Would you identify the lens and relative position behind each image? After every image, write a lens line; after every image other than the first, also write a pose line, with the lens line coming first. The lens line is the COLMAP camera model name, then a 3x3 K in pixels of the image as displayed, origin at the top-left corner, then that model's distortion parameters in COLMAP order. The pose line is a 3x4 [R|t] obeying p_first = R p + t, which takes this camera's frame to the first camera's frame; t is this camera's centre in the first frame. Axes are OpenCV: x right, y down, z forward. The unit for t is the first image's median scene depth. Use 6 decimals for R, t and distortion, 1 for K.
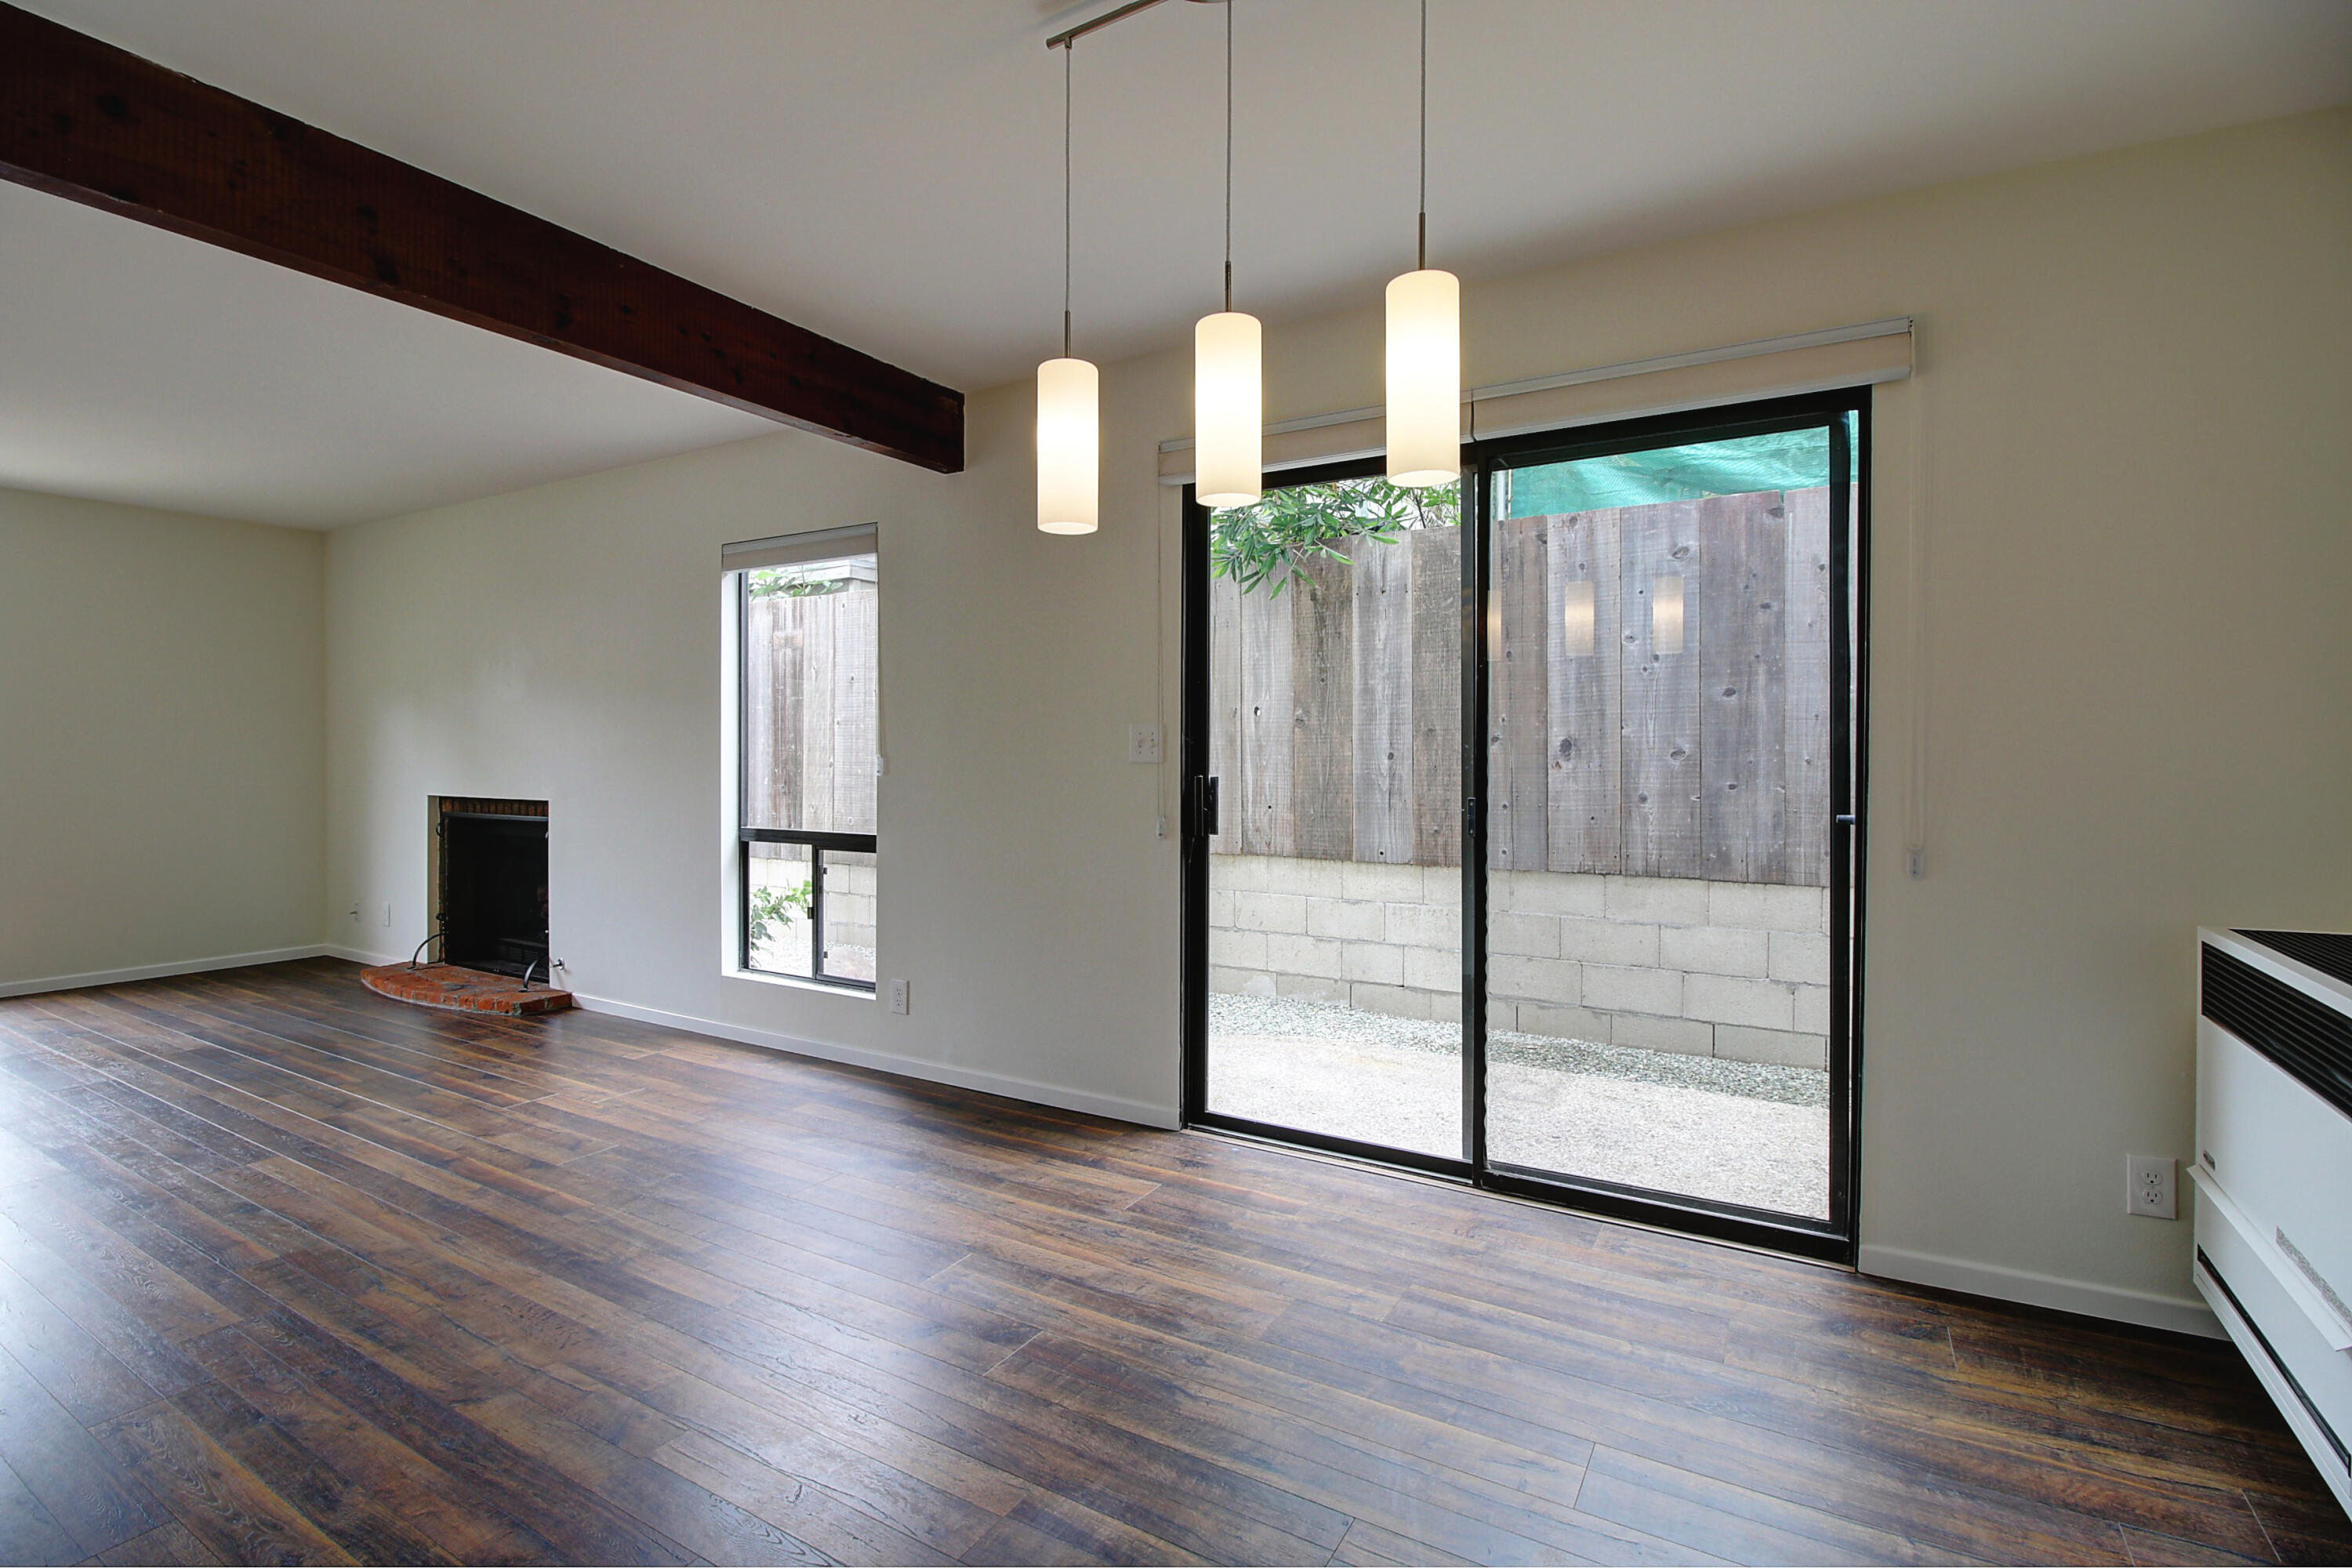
lens RADIAL K [[1098.8, 0, 1167.3], [0, 1098.8, 757.6], [0, 0, 1]] dist [-0.013520, -0.000488]
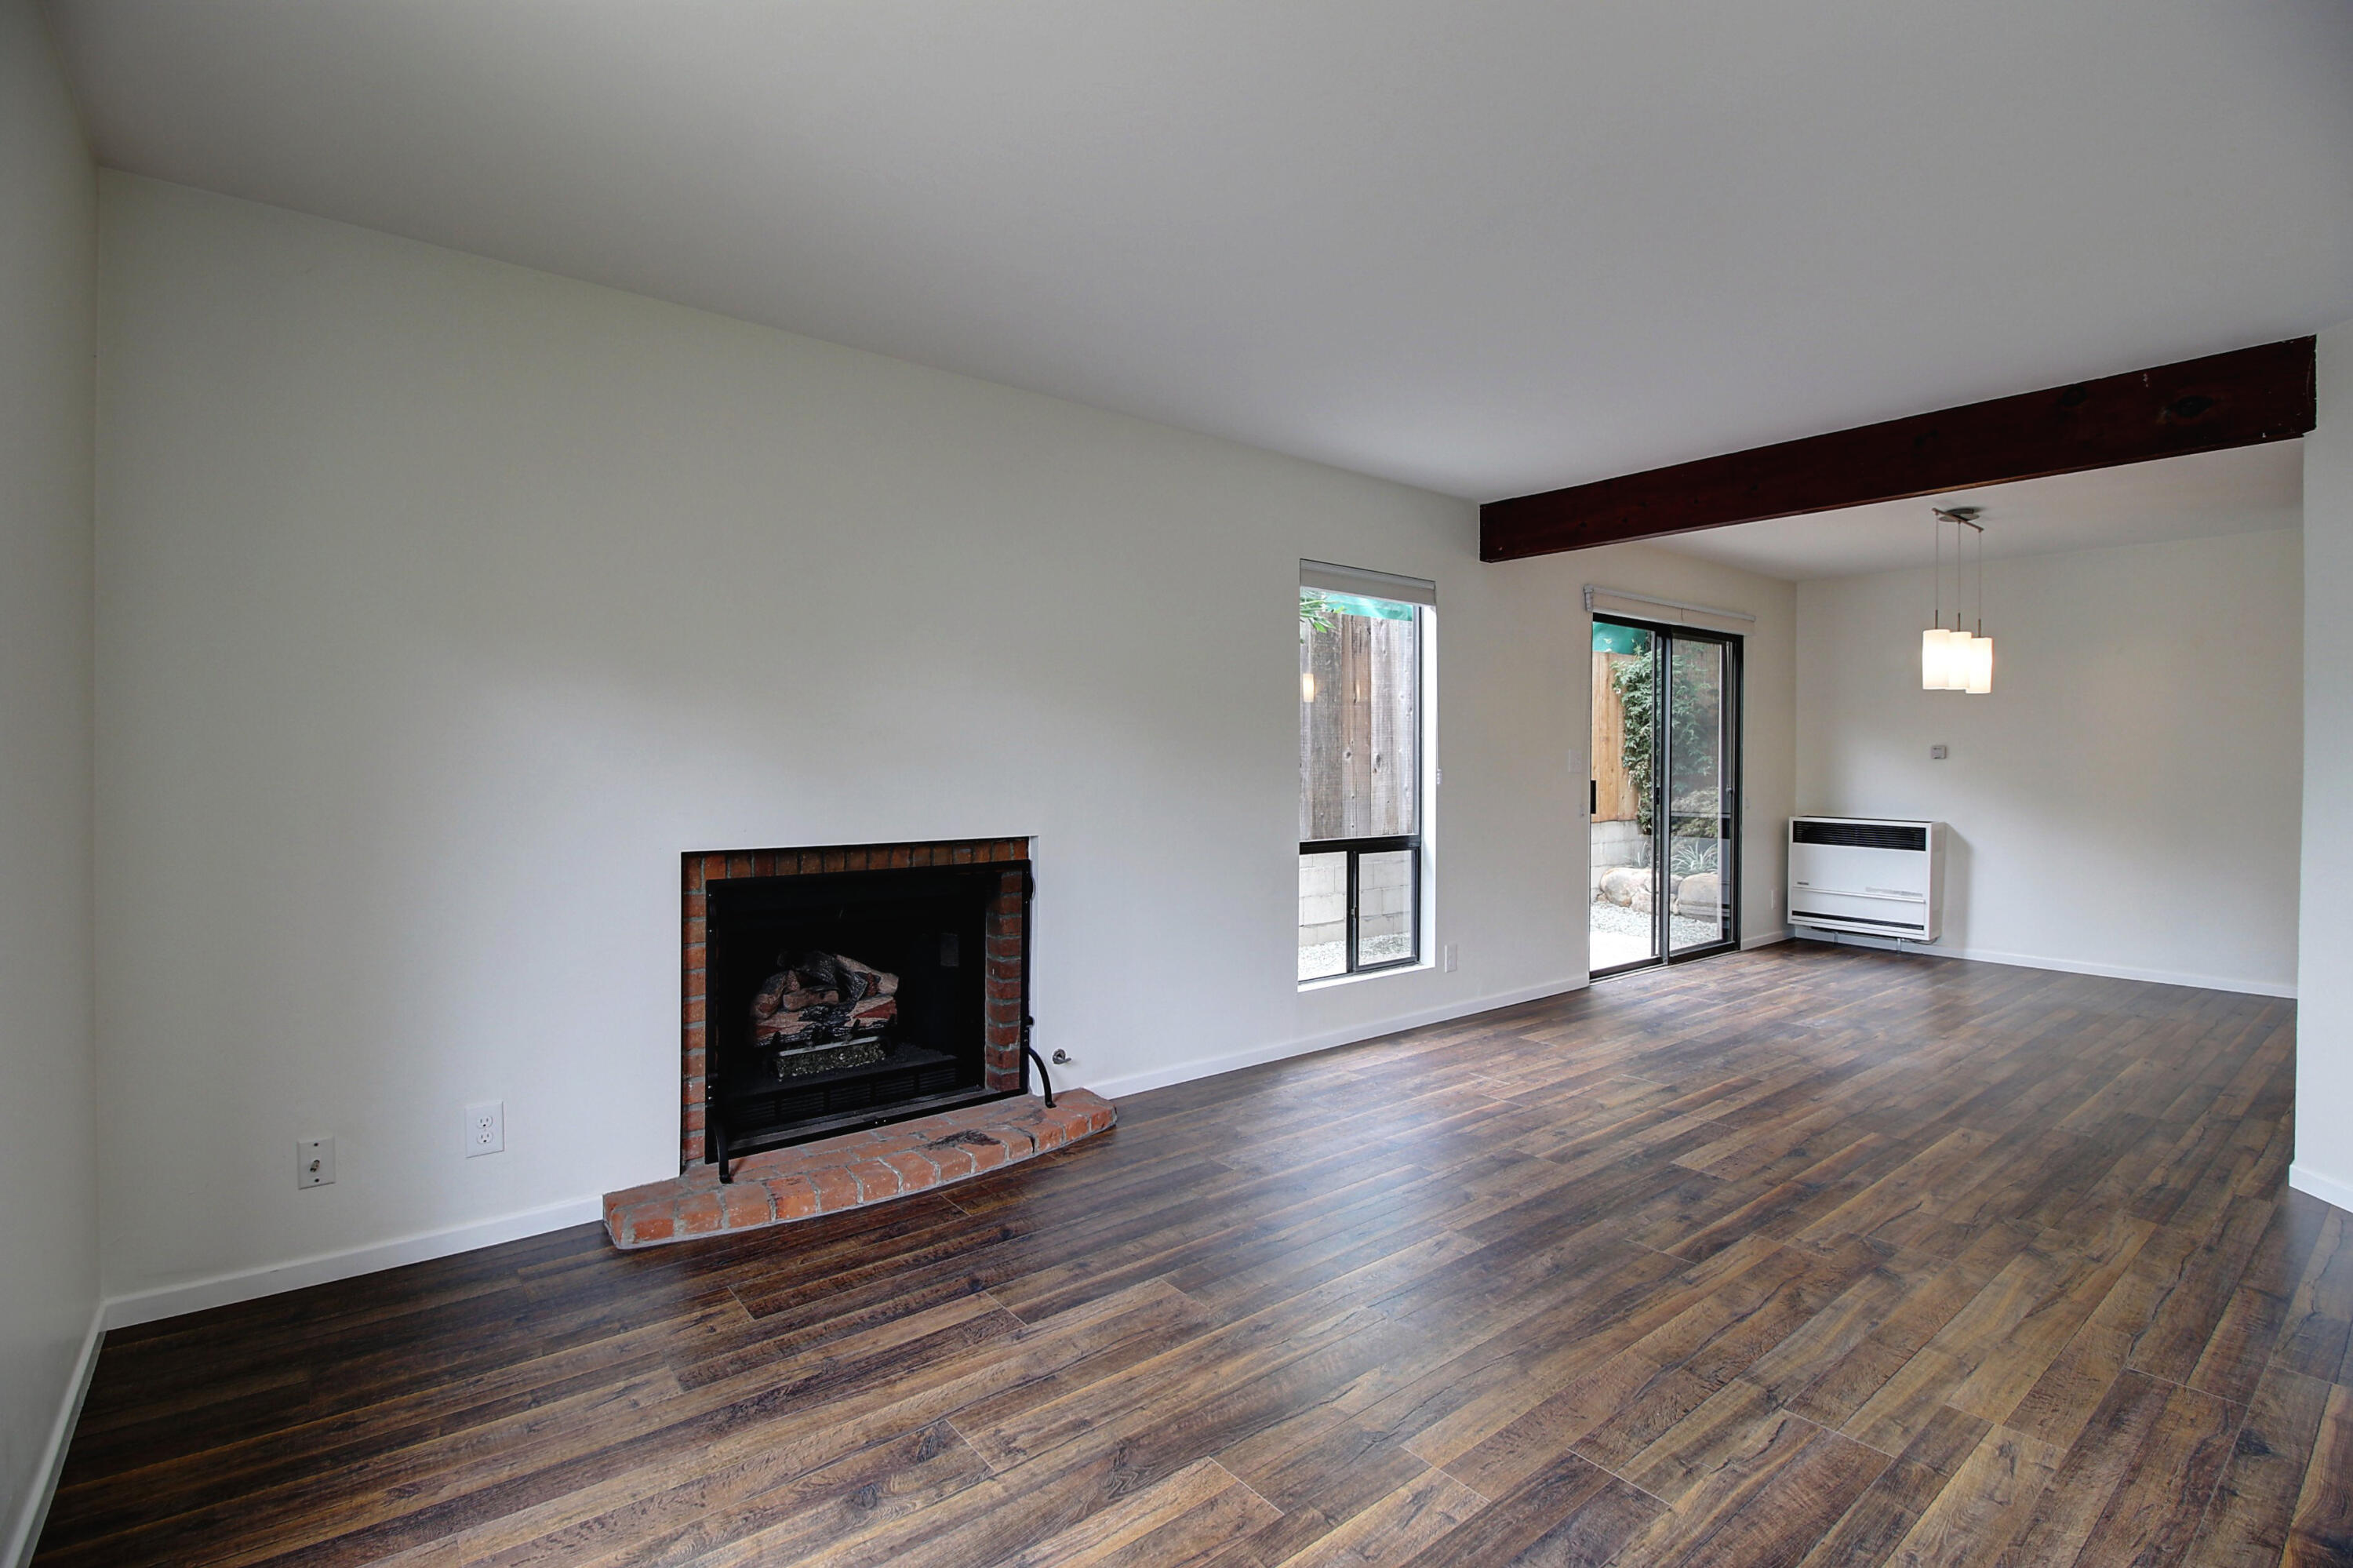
lens RADIAL K [[1099.3, 0, 1167.8], [0, 1099.3, 757.5], [0, 0, 1]] dist [-0.013520, -0.000488]
pose [[0.348293, 0.001245, 0.937385, -1.679199], [0.000744, 0.999998, -0.001605, -0.013887], [-0.937385, 0.001256, 0.348292, 0.932191]]
